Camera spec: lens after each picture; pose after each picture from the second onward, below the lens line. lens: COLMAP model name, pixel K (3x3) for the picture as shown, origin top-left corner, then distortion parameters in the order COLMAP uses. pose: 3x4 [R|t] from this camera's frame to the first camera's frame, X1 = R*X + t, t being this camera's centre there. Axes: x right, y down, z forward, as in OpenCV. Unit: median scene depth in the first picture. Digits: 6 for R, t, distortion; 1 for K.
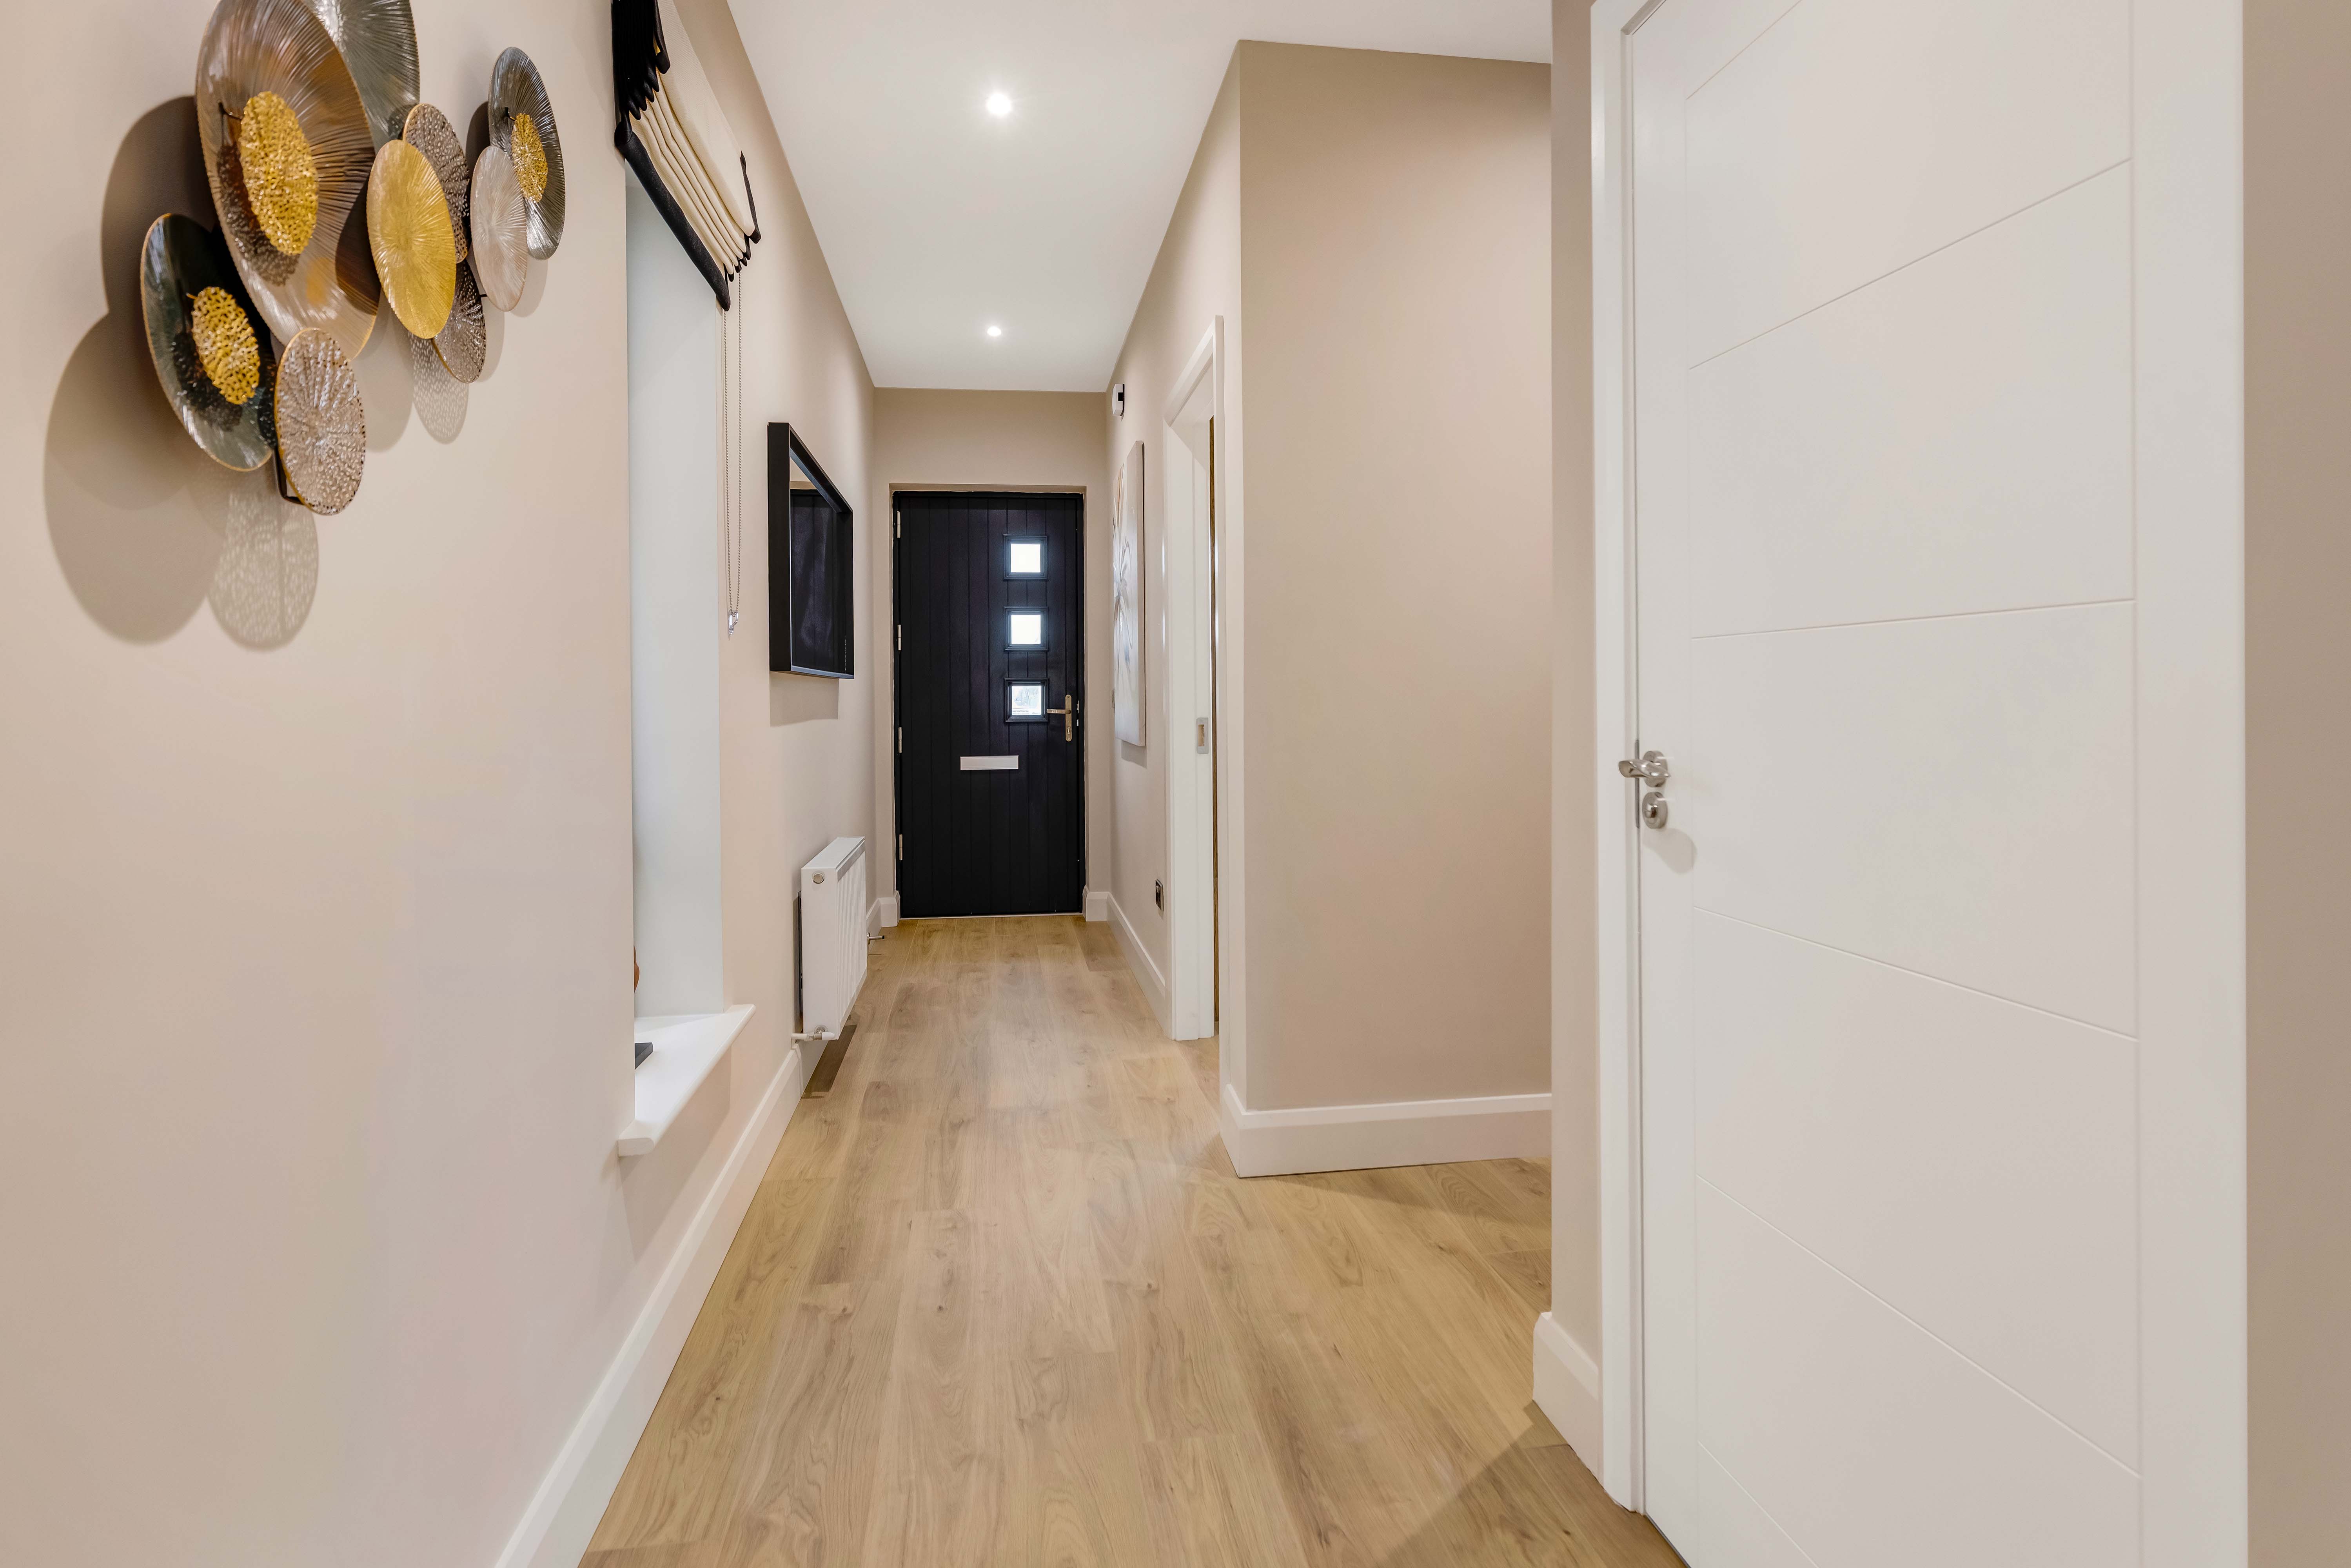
lens RADIAL K [[1213.2, 0, 1173.2], [0, 1213.2, 709.2], [0, 0, 1]] dist [0.000231, 0.000012]
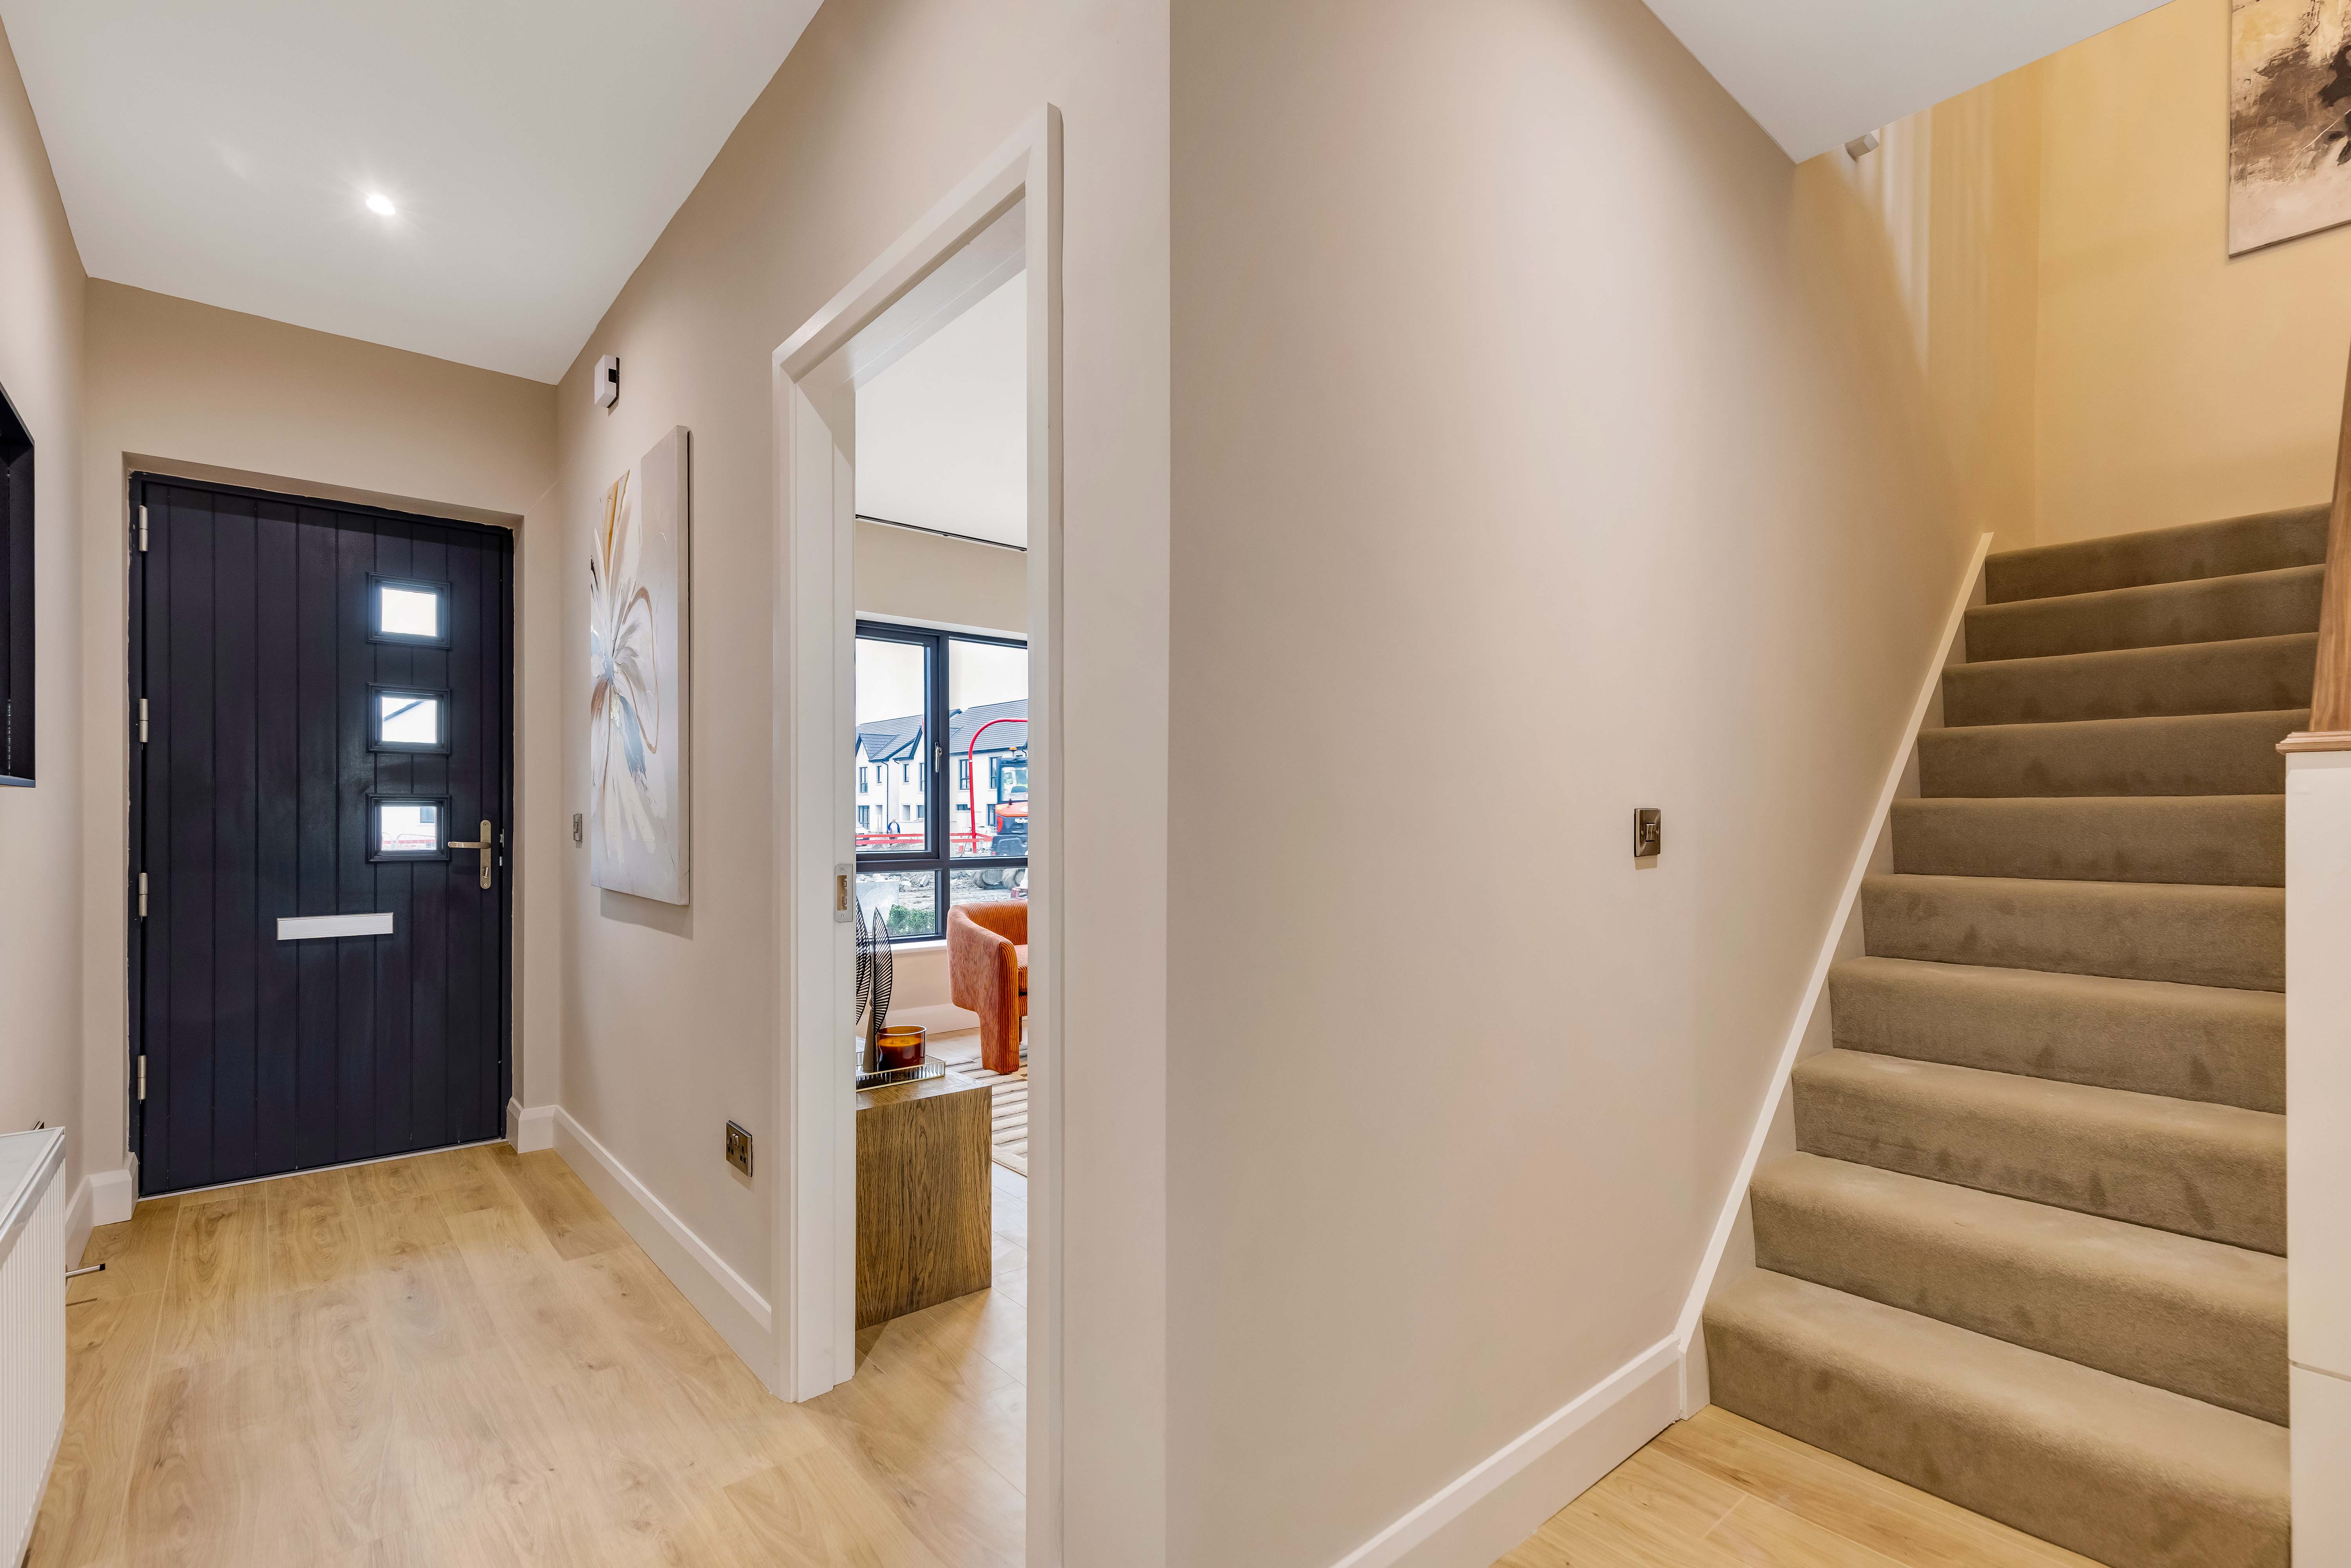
lens RADIAL K [[1068.7, 0, 1184.5], [0, 1068.7, 825.5], [0, 0, 1]] dist [0.014062, -0.000149]
pose [[0.846061, 0.008074, 0.533025, -0.079425], [-0.004500, 0.999958, -0.008005, -0.006104], [-0.533067, 0.004375, 0.846062, 0.291851]]
